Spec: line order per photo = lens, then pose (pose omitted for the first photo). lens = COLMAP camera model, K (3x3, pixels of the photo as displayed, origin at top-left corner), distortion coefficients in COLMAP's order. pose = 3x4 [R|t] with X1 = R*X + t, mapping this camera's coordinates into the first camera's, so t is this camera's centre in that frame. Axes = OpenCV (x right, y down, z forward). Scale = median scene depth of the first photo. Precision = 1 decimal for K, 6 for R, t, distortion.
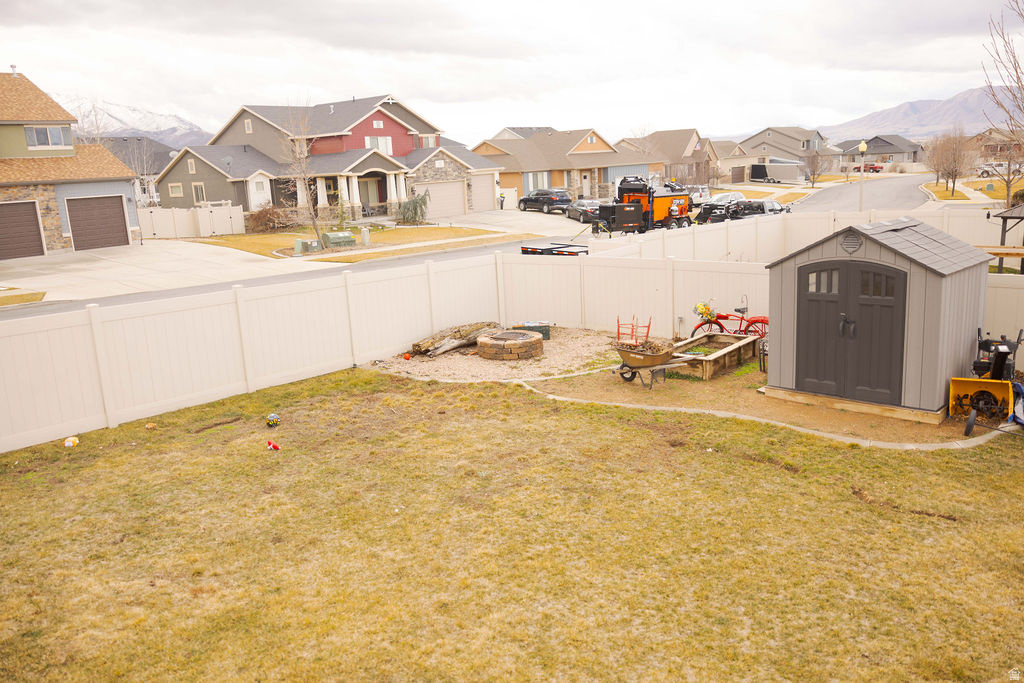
lens RADIAL K [[802.3, 0, 512.0], [0, 802.3, 341.5], [0, 0, 1]] dist [0.005325, -0.002339]
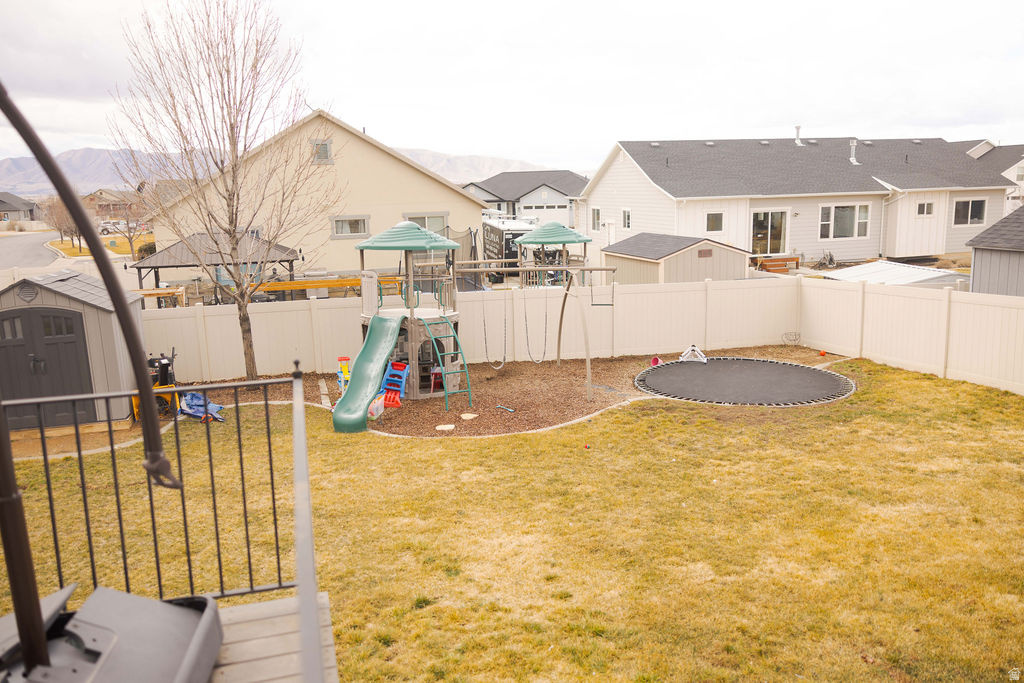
lens RADIAL K [[802.3, 0, 512.0], [0, 802.3, 341.5], [0, 0, 1]] dist [0.005325, -0.002339]
pose [[0.548807, -0.126176, 0.826372, -0.160814], [0.183276, 0.982653, 0.028322, 0.041269], [-0.815610, 0.135911, 0.562413, -0.213805]]
